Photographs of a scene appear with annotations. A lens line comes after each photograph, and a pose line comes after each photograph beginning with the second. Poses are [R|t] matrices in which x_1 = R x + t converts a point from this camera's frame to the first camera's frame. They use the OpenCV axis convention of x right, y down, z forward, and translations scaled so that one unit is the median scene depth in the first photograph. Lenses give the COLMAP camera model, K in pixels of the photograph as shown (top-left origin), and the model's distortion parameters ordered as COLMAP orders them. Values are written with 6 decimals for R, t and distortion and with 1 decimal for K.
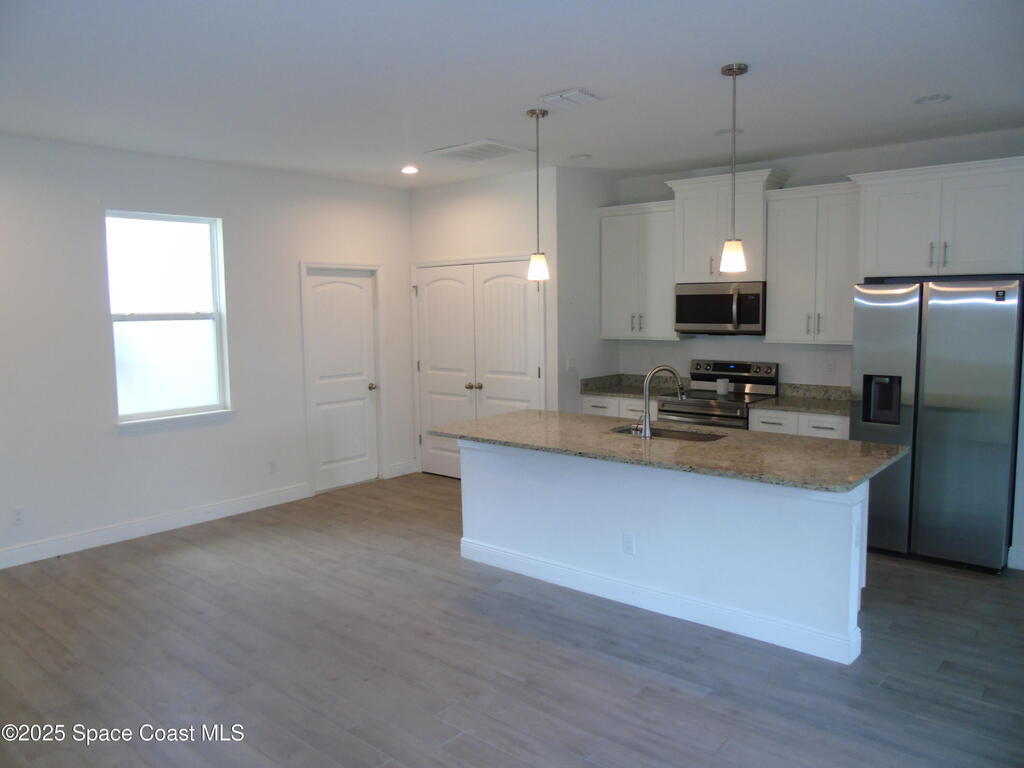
lens RADIAL K [[749.3, 0, 509.6], [0, 749.3, 381.4], [0, 0, 1]] dist [-0.039489, 0.005945]
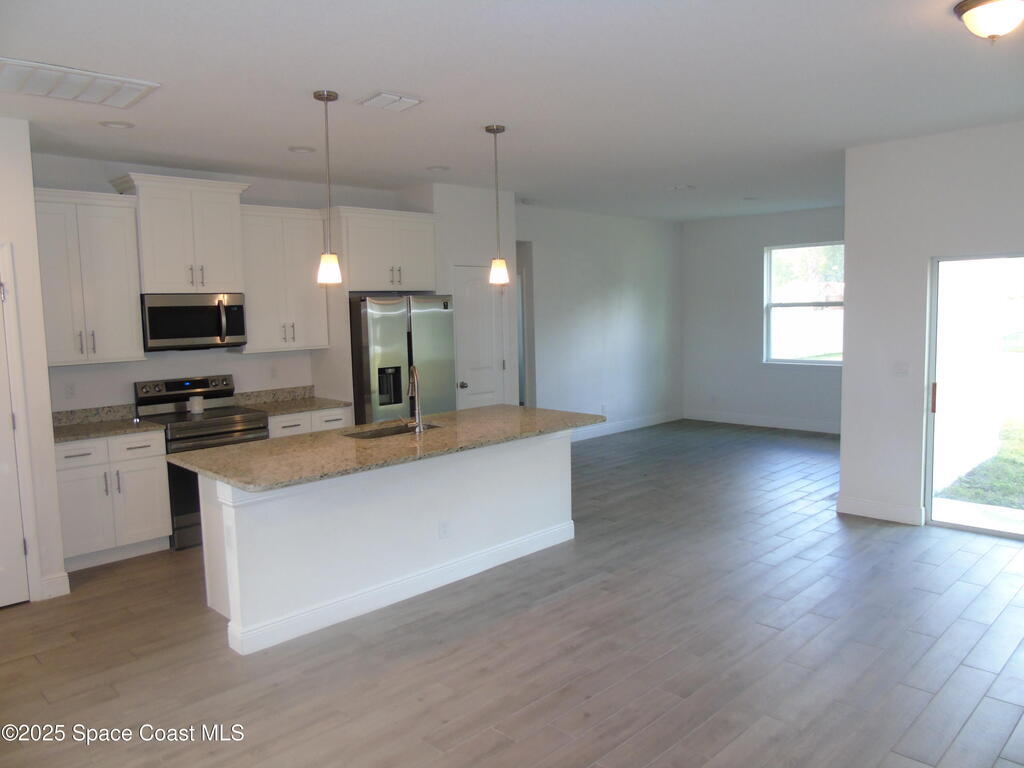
lens RADIAL K [[749.3, 0, 509.6], [0, 749.3, 381.4], [0, 0, 1]] dist [-0.039489, 0.005945]
pose [[0.086491, -0.088185, 0.992342, -0.783055], [0.124741, 0.989194, 0.077033, -0.058604], [-0.988412, 0.117123, 0.096556, 0.678338]]
